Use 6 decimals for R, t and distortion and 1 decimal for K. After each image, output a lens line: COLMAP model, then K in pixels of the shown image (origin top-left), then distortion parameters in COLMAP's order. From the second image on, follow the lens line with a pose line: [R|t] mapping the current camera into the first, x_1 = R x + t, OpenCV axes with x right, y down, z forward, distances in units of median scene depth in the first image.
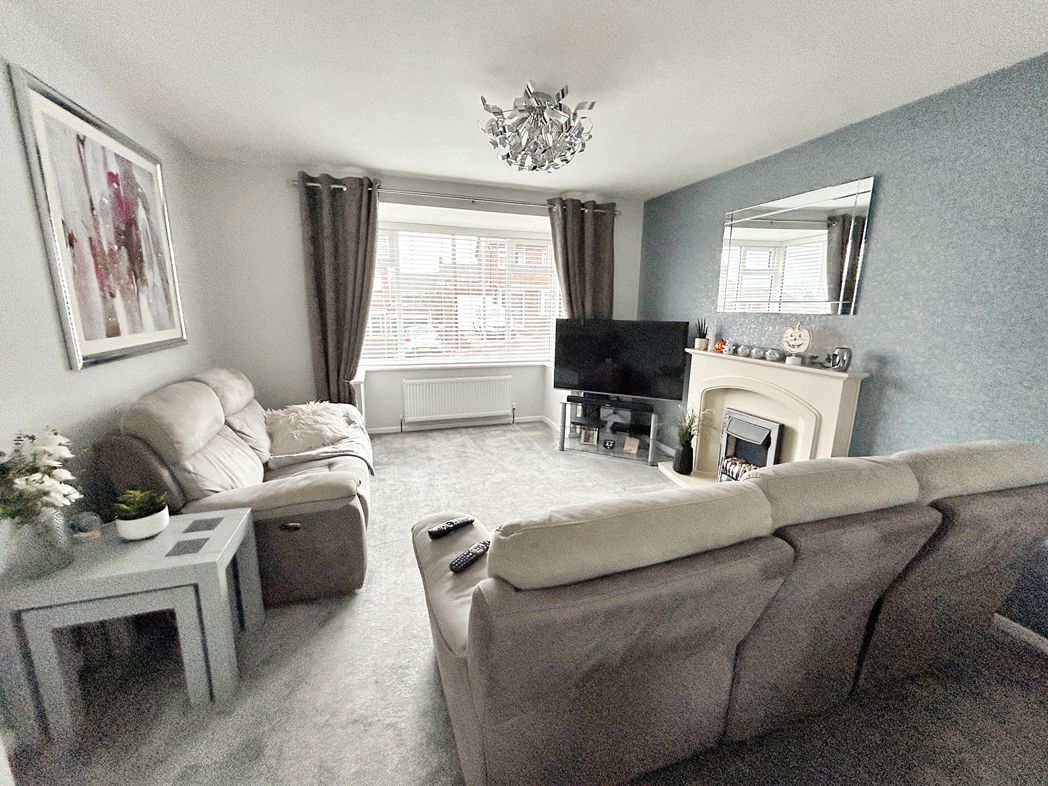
lens RADIAL K [[425.9, 0, 524.0], [0, 425.9, 393.0], [0, 0, 1]] dist [-0.001439, -0.000115]
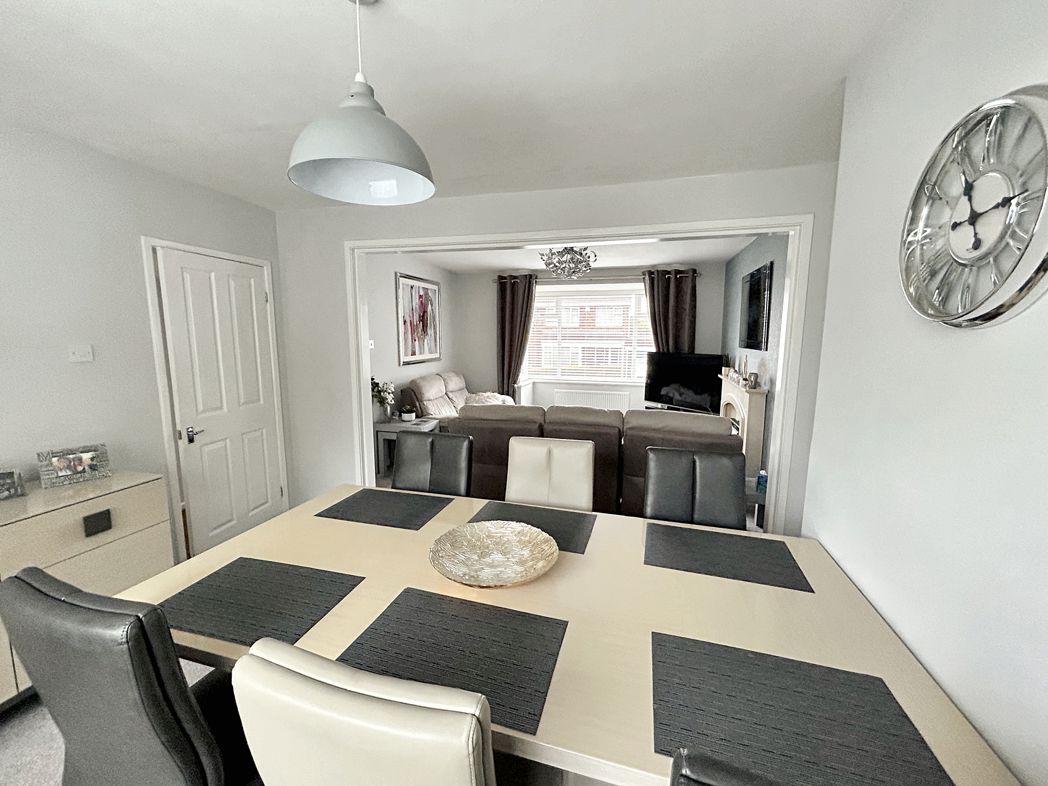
lens RADIAL K [[425.9, 0, 524.0], [0, 425.9, 393.0], [0, 0, 1]] dist [-0.001439, -0.000115]
pose [[0.831333, 0.067253, -0.551691, 0.996199], [-0.107340, 0.993391, -0.040652, 0.122198], [0.545311, 0.093014, 0.833057, -0.748084]]
